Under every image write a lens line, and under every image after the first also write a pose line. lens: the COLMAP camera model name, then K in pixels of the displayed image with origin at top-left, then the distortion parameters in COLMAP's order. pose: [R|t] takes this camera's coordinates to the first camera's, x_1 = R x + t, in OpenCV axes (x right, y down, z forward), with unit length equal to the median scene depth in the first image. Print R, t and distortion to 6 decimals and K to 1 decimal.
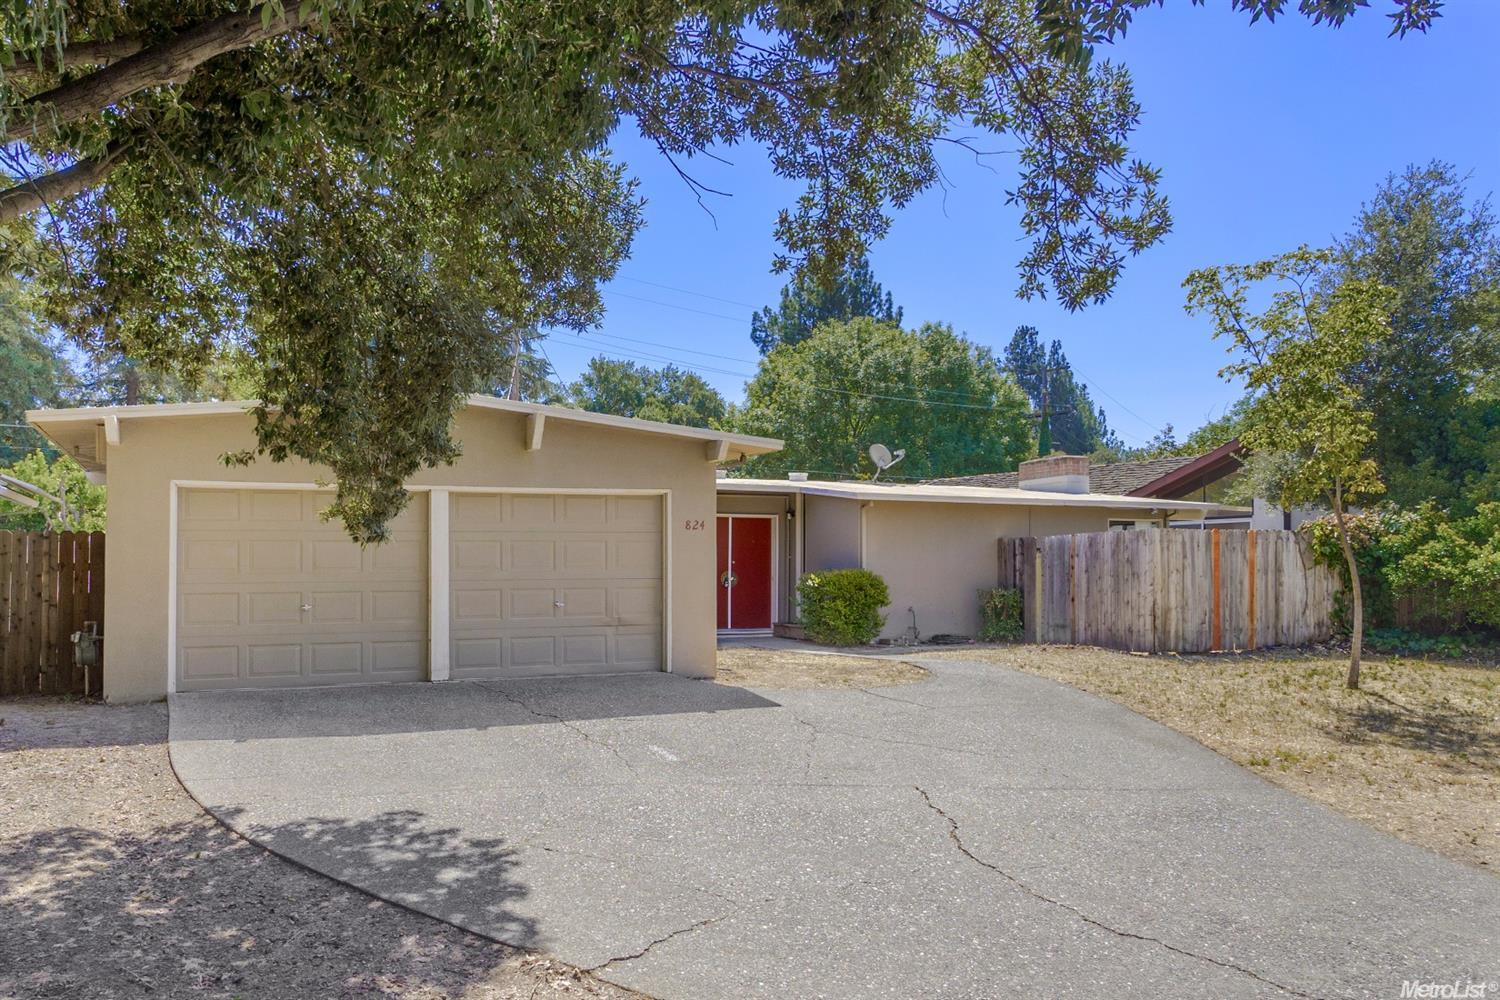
lens RADIAL K [[967.1, 0, 750.0], [0, 967.1, 500.0], [0, 0, 1]] dist [0.001423, 0.000172]
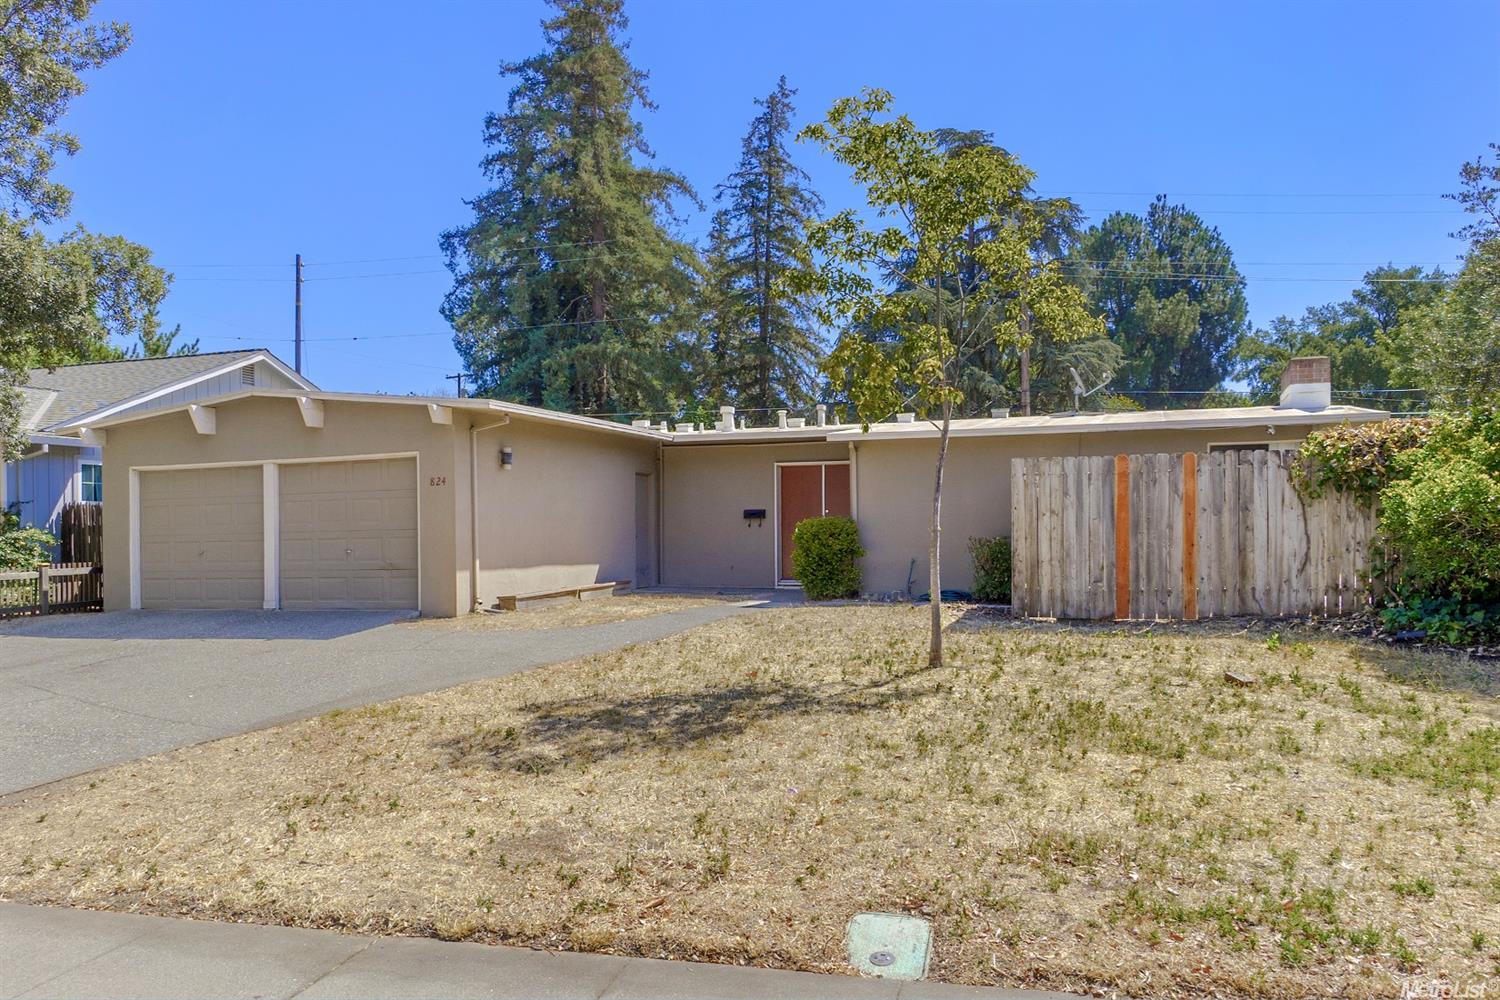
lens RADIAL K [[967.1, 0, 750.0], [0, 967.1, 500.0], [0, 0, 1]] dist [0.001423, 0.000172]
pose [[0.804479, -0.027828, -0.593329, 0.691987], [0.057283, 0.997881, 0.030866, 0.025754], [0.591213, -0.058819, 0.804368, 0.239787]]
